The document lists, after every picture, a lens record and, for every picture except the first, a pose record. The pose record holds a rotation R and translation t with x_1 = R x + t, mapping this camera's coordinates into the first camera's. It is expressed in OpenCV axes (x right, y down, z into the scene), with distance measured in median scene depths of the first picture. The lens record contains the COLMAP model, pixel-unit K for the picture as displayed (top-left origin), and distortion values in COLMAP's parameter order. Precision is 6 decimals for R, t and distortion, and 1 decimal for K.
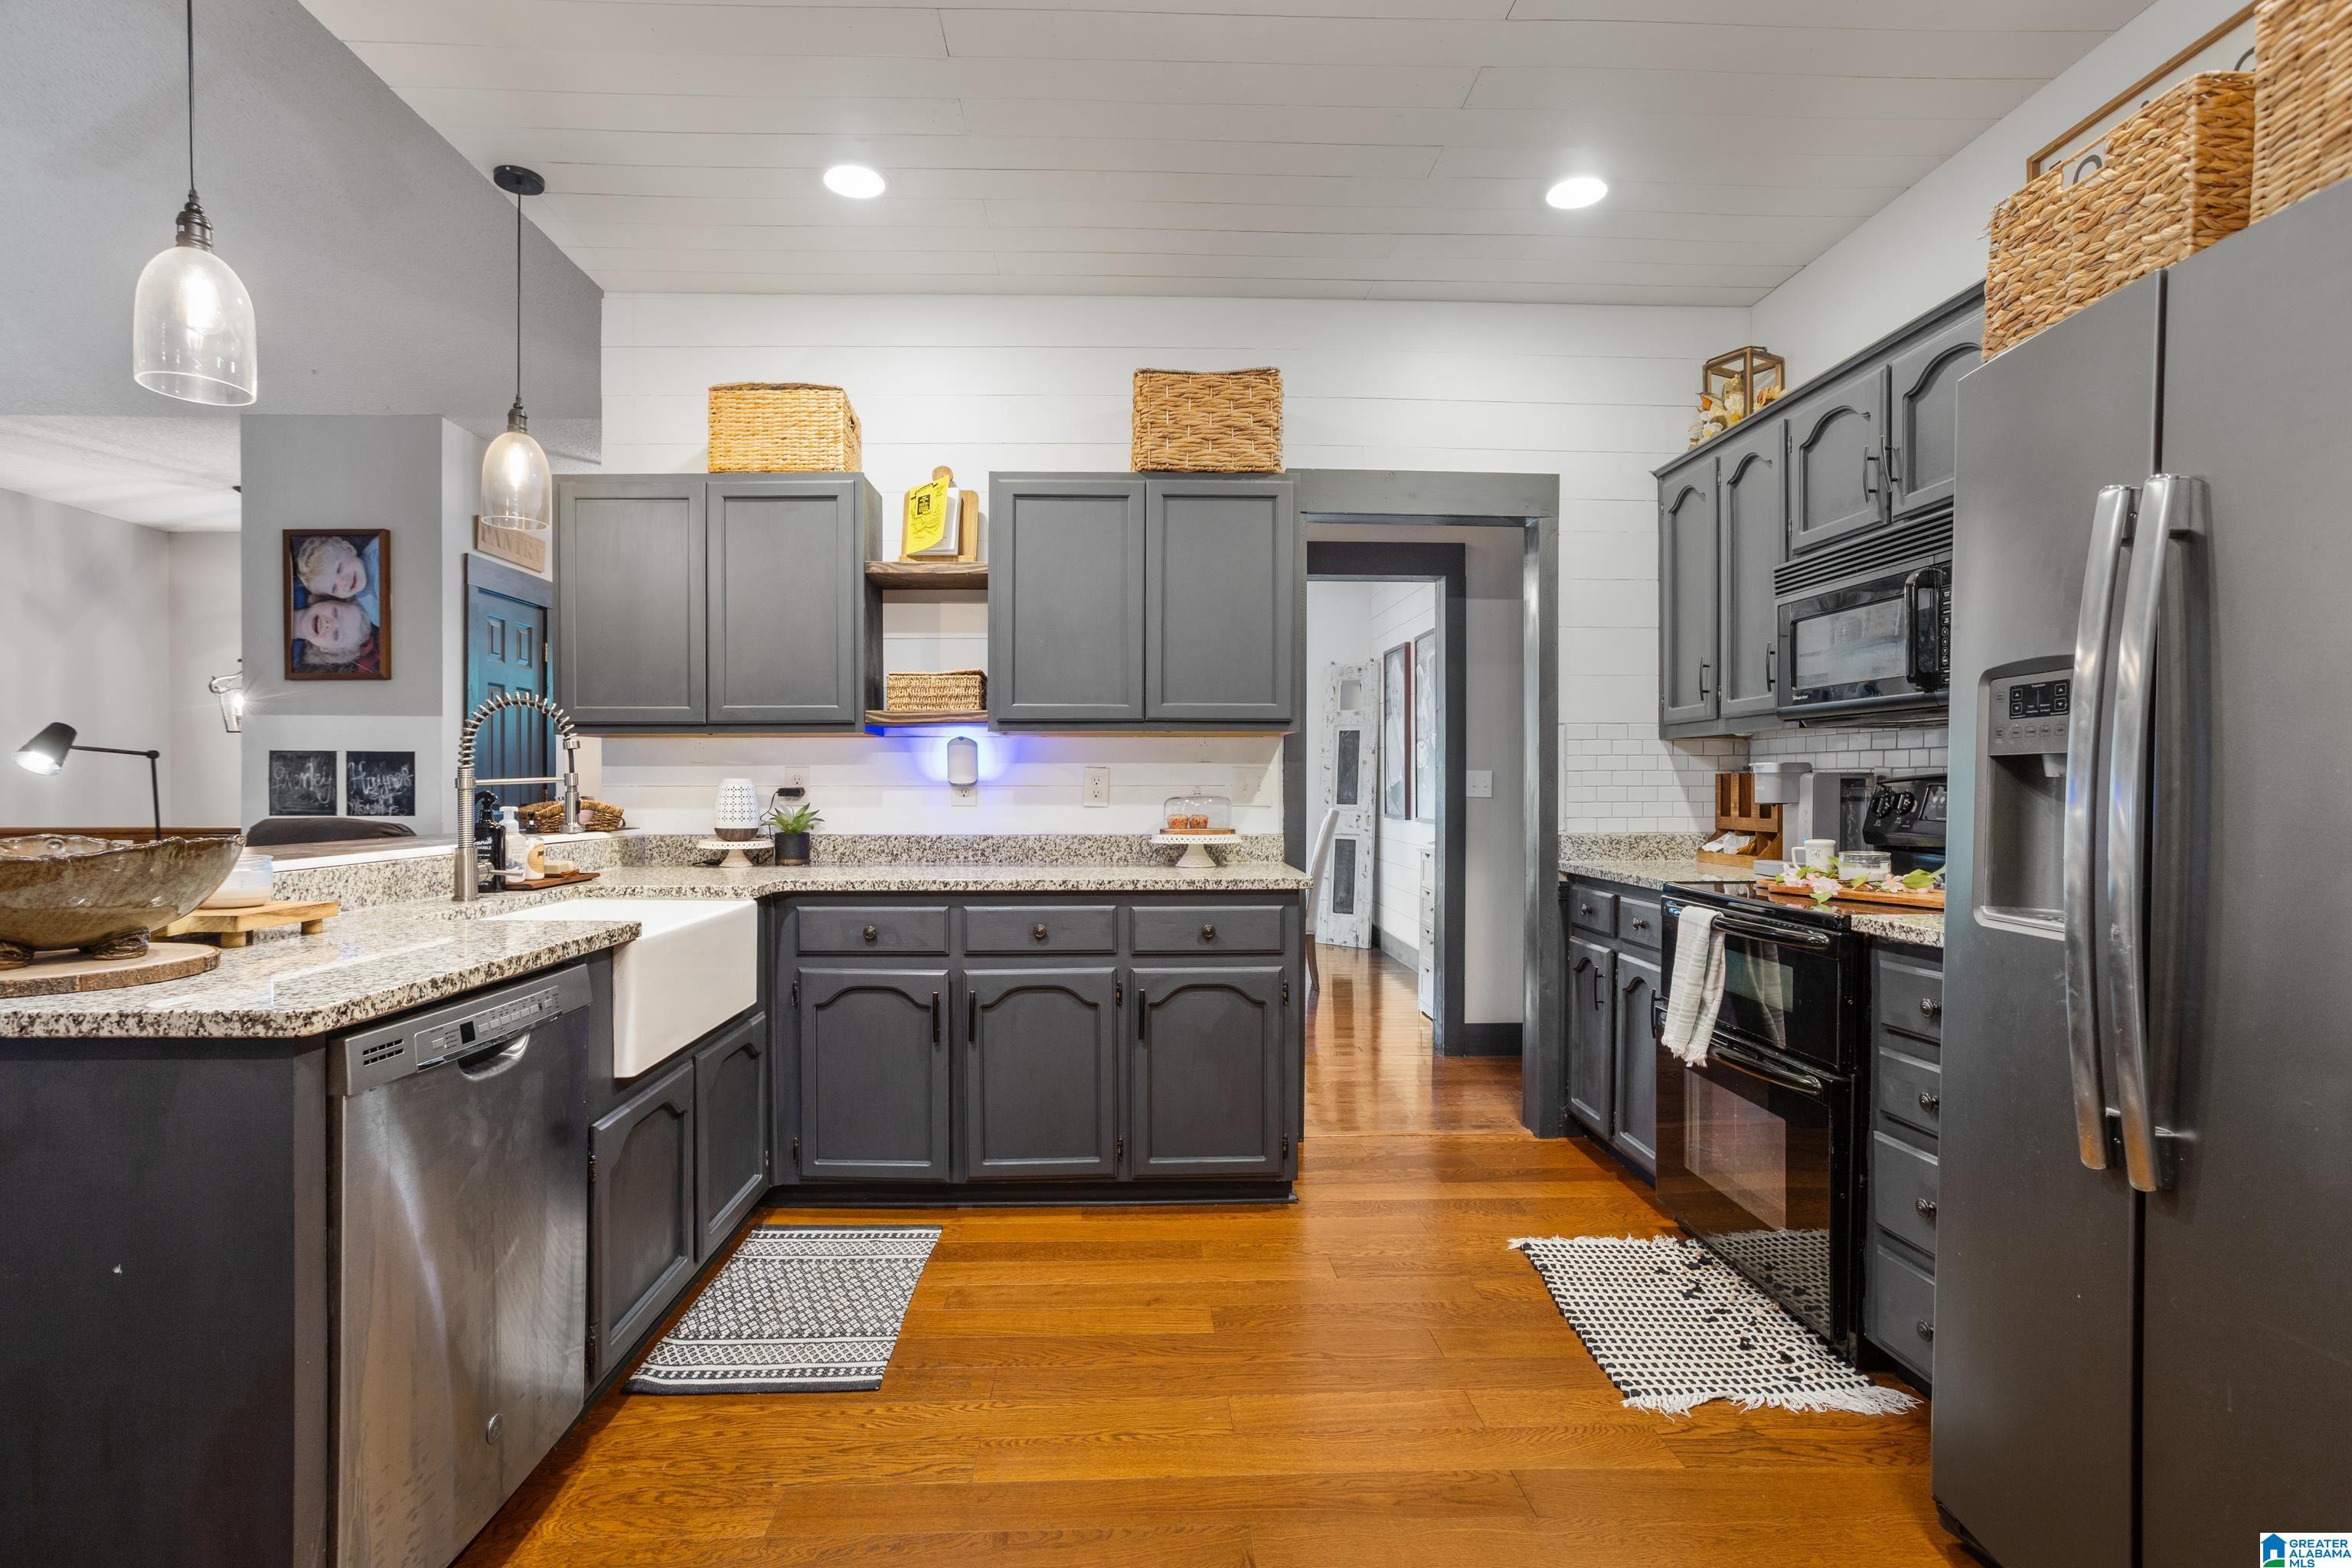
lens RADIAL K [[1151.9, 0, 1137.8], [0, 1151.9, 789.3], [0, 0, 1]] dist [-0.001599, -0.000247]
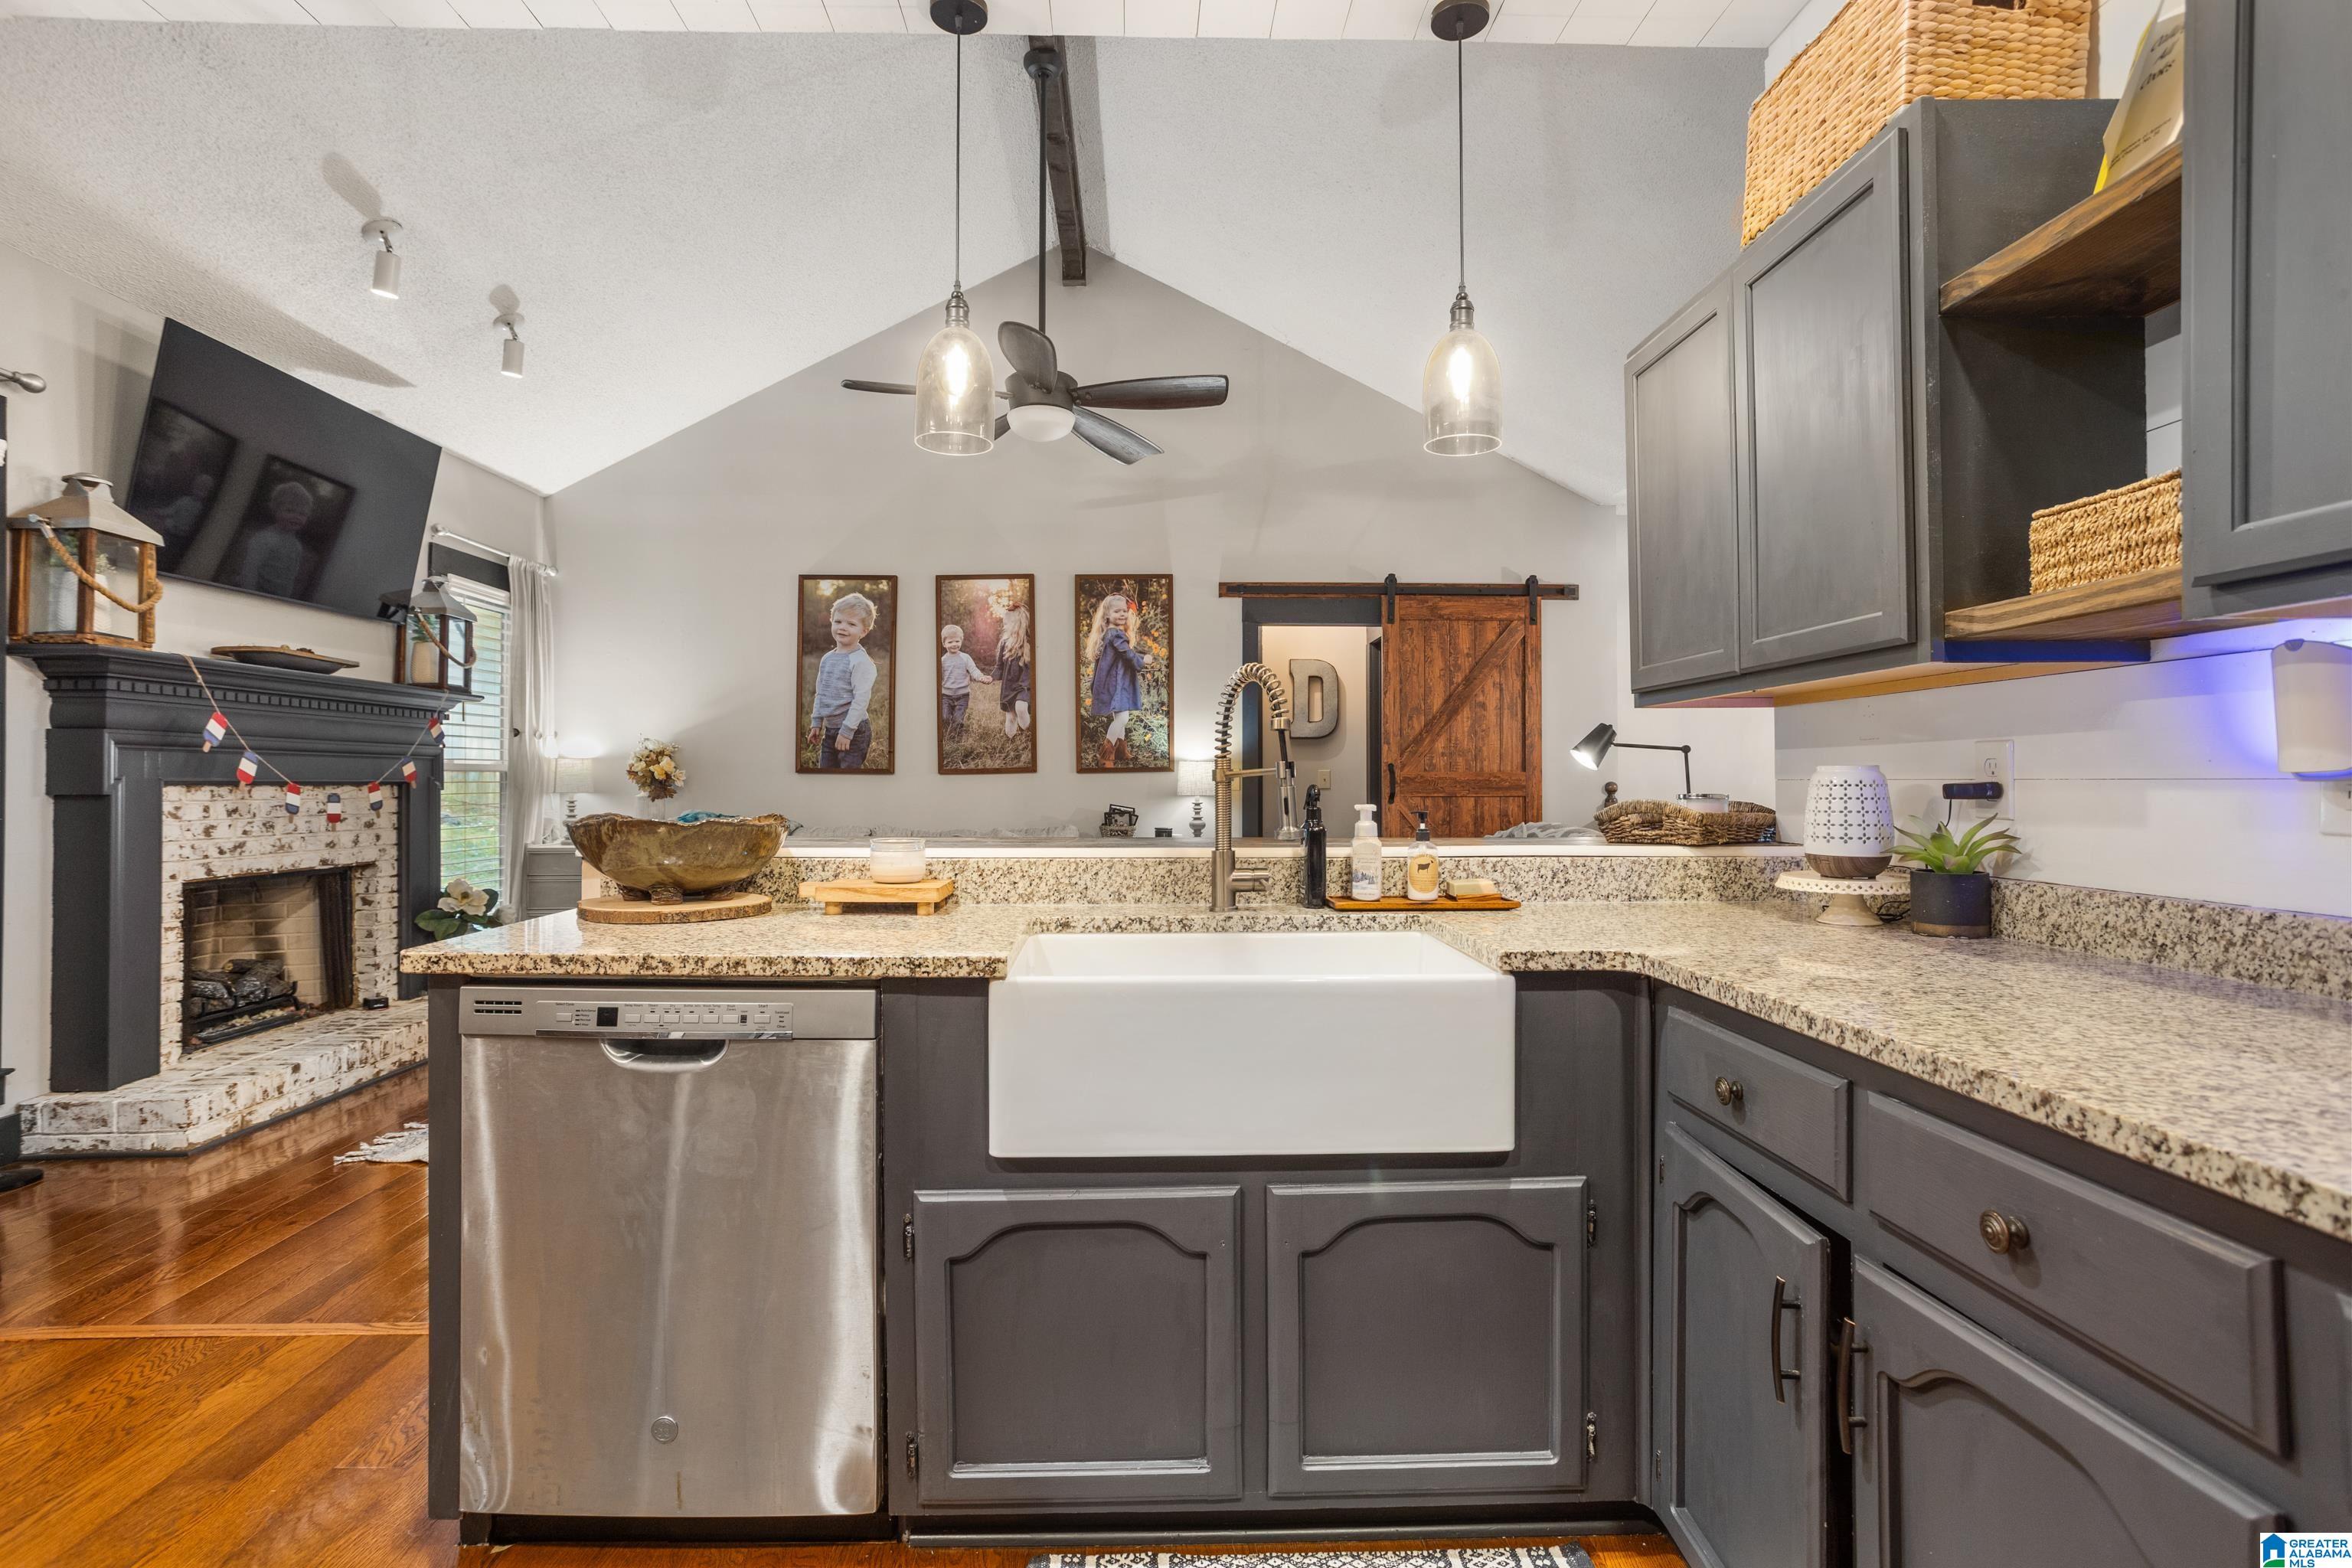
lens RADIAL K [[1153.0, 0, 1169.1], [0, 1153.0, 769.8], [0, 0, 1]] dist [-0.028500, -0.000001]
pose [[0.008578, -0.009060, -0.999922, 0.332619], [-0.003496, 0.999953, -0.009090, -0.001944], [0.999957, 0.003574, 0.008545, 1.106440]]
